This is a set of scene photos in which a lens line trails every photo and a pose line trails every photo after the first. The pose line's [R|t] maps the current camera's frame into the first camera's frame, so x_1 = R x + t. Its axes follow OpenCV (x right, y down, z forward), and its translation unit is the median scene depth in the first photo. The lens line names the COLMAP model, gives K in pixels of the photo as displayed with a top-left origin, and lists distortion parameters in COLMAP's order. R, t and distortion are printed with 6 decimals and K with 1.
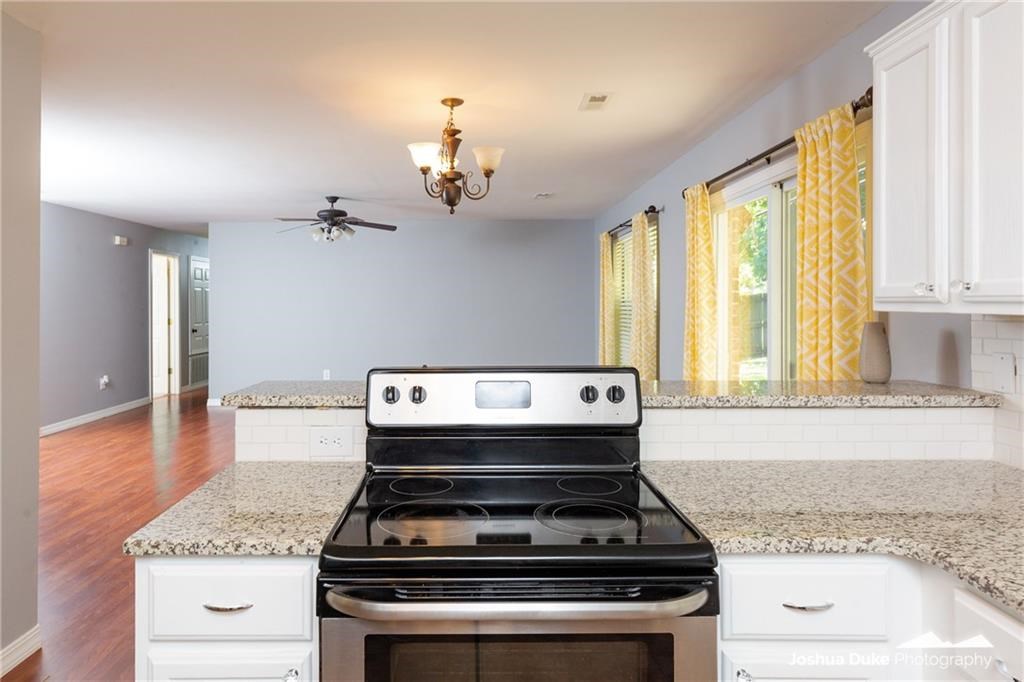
lens RADIAL K [[653.9, 0, 478.3], [0, 653.9, 303.2], [0, 0, 1]] dist [-0.002602, 0.000121]
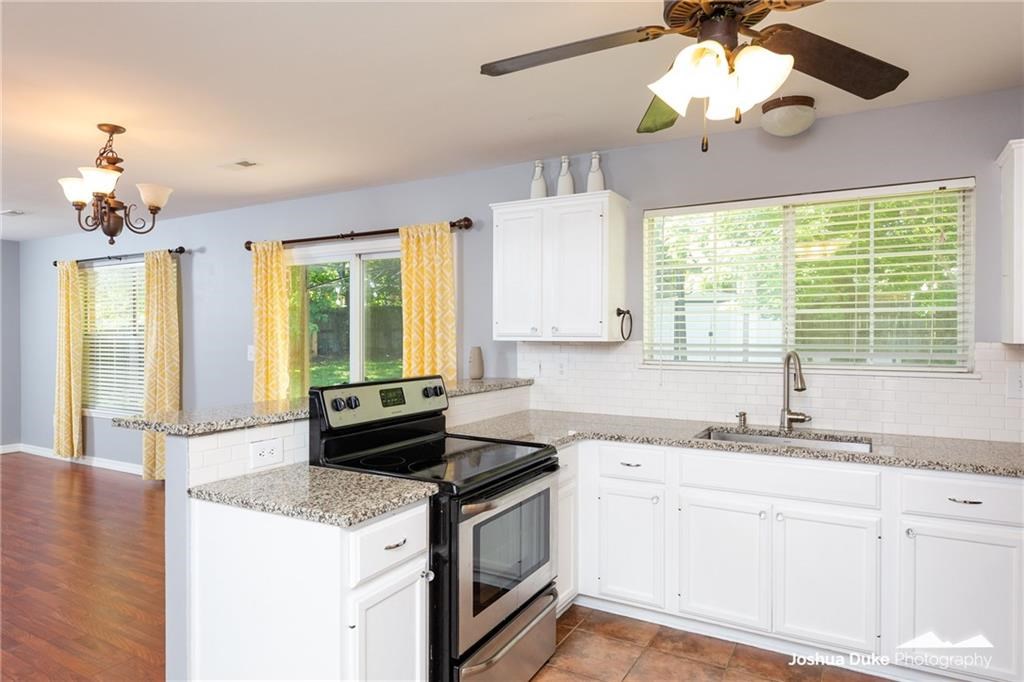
lens RADIAL K [[612.1, 0, 512.0], [0, 612.1, 341.0], [0, 0, 1]] dist [-0.004334, -0.001009]
pose [[0.477921, -0.005484, 0.878385, -0.550531], [-0.001308, 0.999975, 0.006955, 0.000223], [-0.878402, -0.004473, 0.477902, 0.045270]]
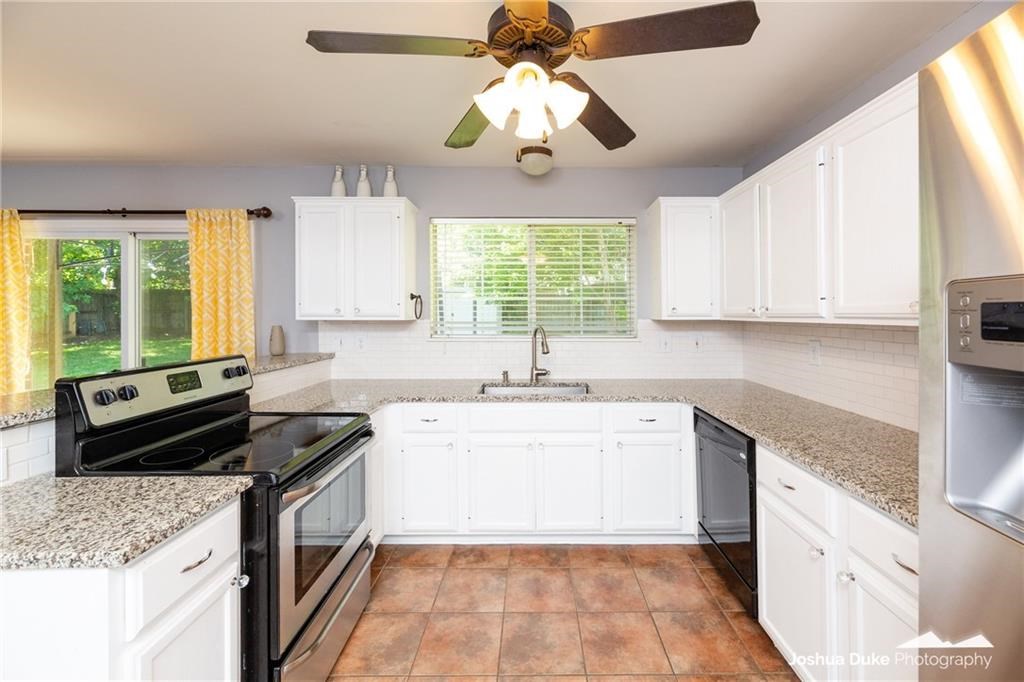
lens RADIAL K [[421.5, 0, 529.3], [0, 421.5, 317.2], [0, 0, 1]] dist [0.000146, -0.000169]
pose [[-0.014187, -0.001785, 0.999898, -0.450704], [0.001459, 0.999997, 0.001806, 0.000557], [-0.999898, 0.001484, -0.014184, 0.142938]]
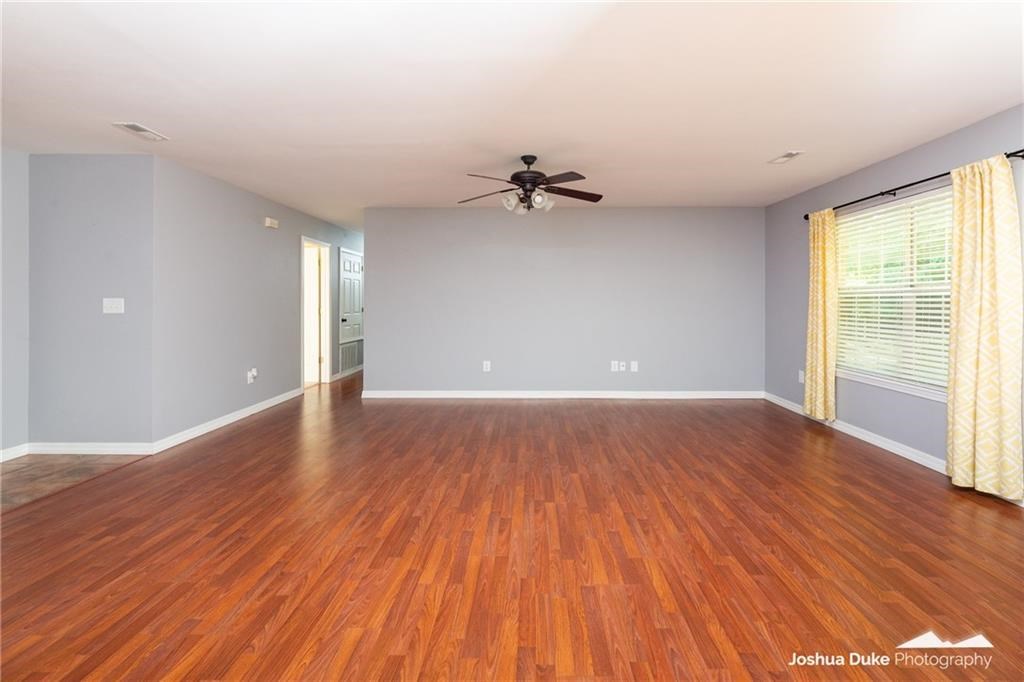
lens RADIAL K [[458.1, 0, 525.9], [0, 458.1, 301.5], [0, 0, 1]] dist [0.001799, 0.000314]
pose [[0.999995, 0.002915, -0.001414, -0.413525], [-0.002915, 0.999996, -0.000348, 0.034837], [0.001413, 0.000352, 0.999999, 0.784474]]
